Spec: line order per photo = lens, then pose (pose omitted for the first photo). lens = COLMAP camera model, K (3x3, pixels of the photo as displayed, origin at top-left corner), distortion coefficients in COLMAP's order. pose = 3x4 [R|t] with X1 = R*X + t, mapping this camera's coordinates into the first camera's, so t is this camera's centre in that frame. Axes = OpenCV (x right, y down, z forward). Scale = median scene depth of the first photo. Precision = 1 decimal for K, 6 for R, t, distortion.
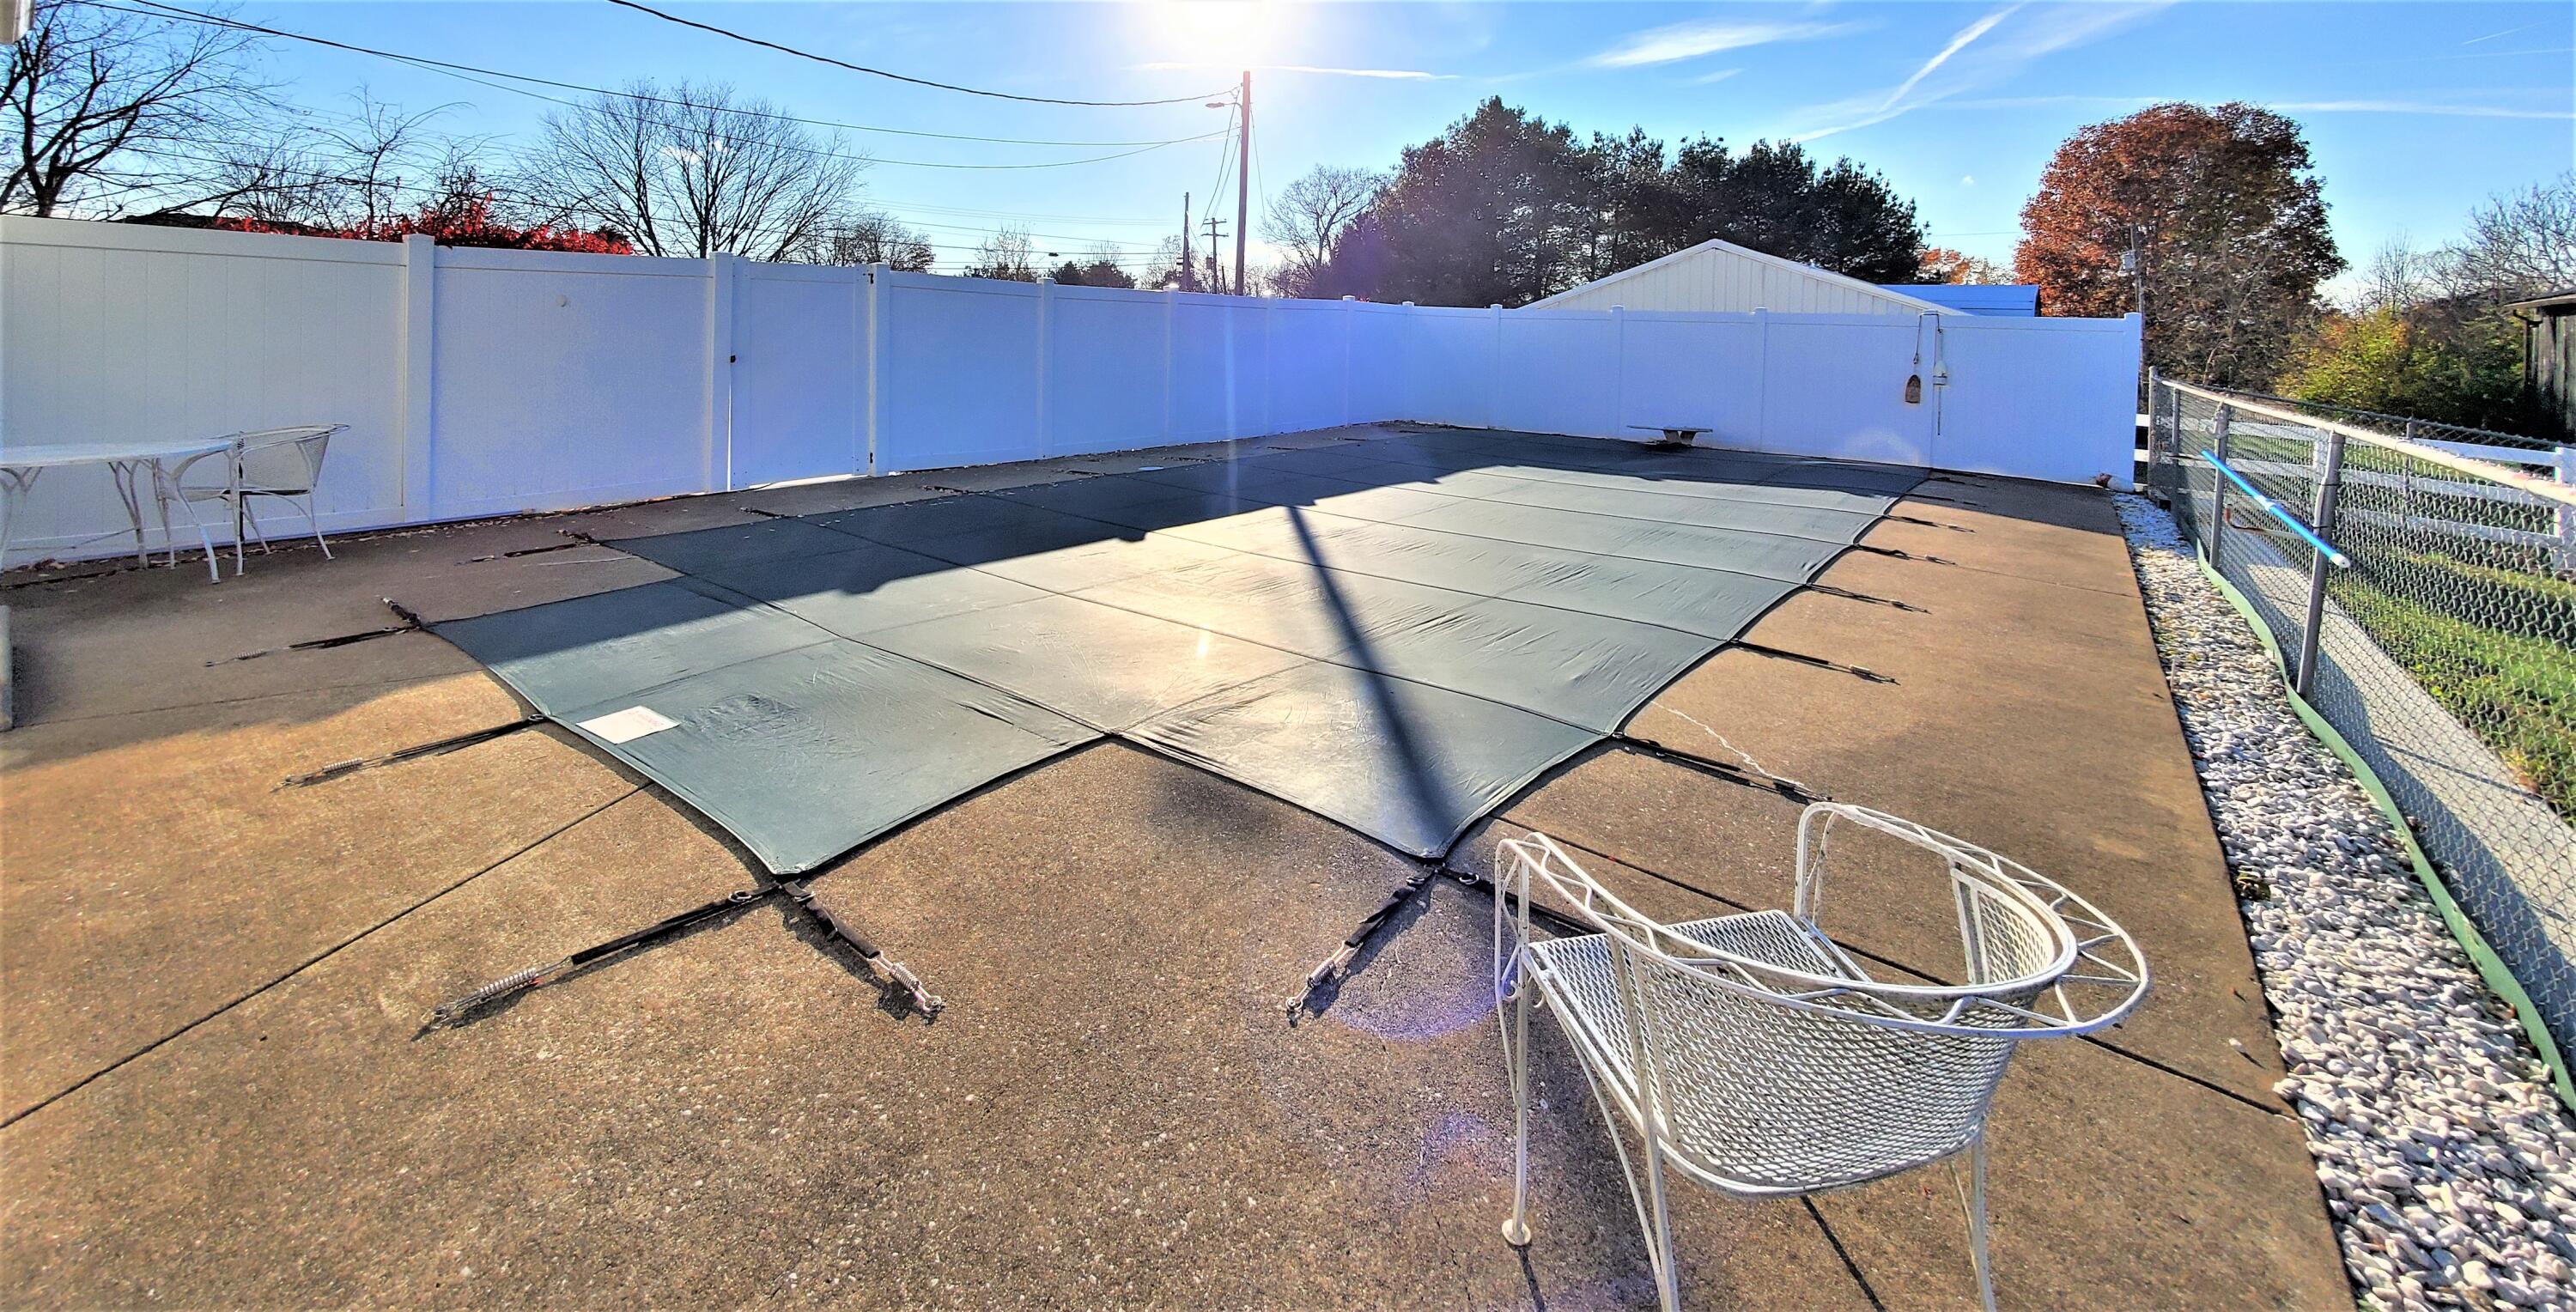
lens RADIAL K [[971.5, 0, 1288.0], [0, 971.5, 656.0], [0, 0, 1]] dist [-0.000441, -0.000152]
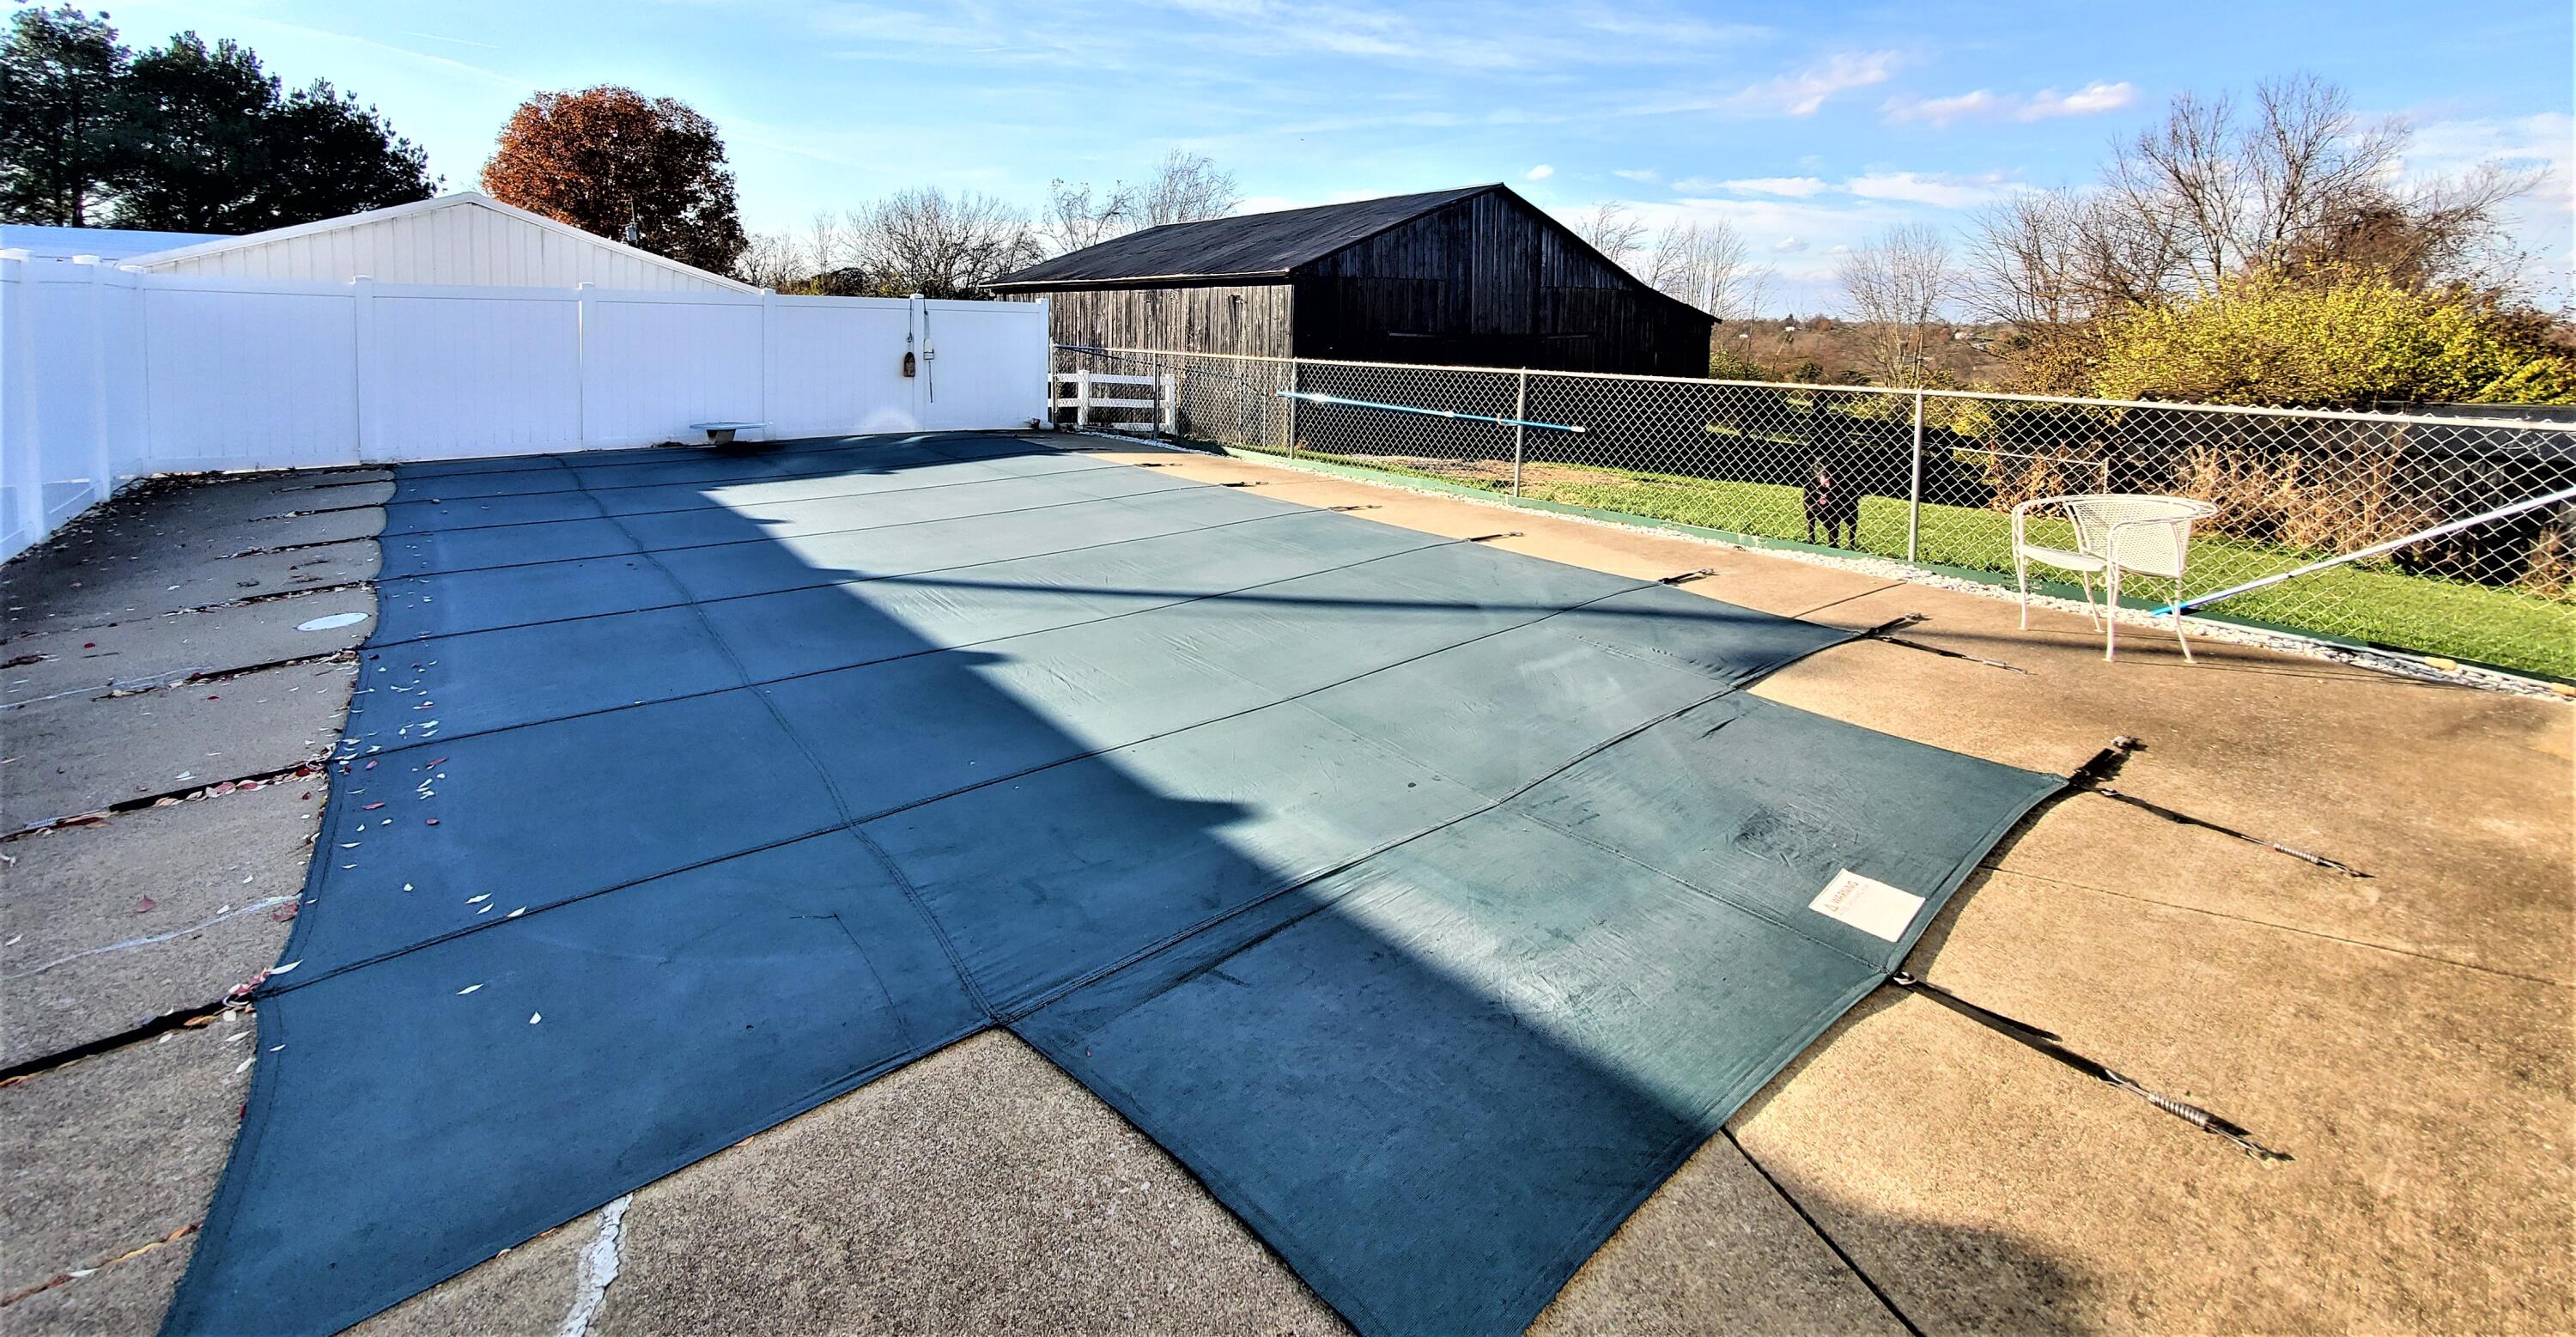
lens RADIAL K [[965.1, 0, 1288.0], [0, 965.1, 668.5], [0, 0, 1]] dist [-0.000044, 0.000337]
pose [[0.230394, -0.348713, 0.908470, -0.132274], [0.303889, 0.912678, 0.273260, -0.042014], [-0.924430, 0.213117, 0.316246, 0.104909]]
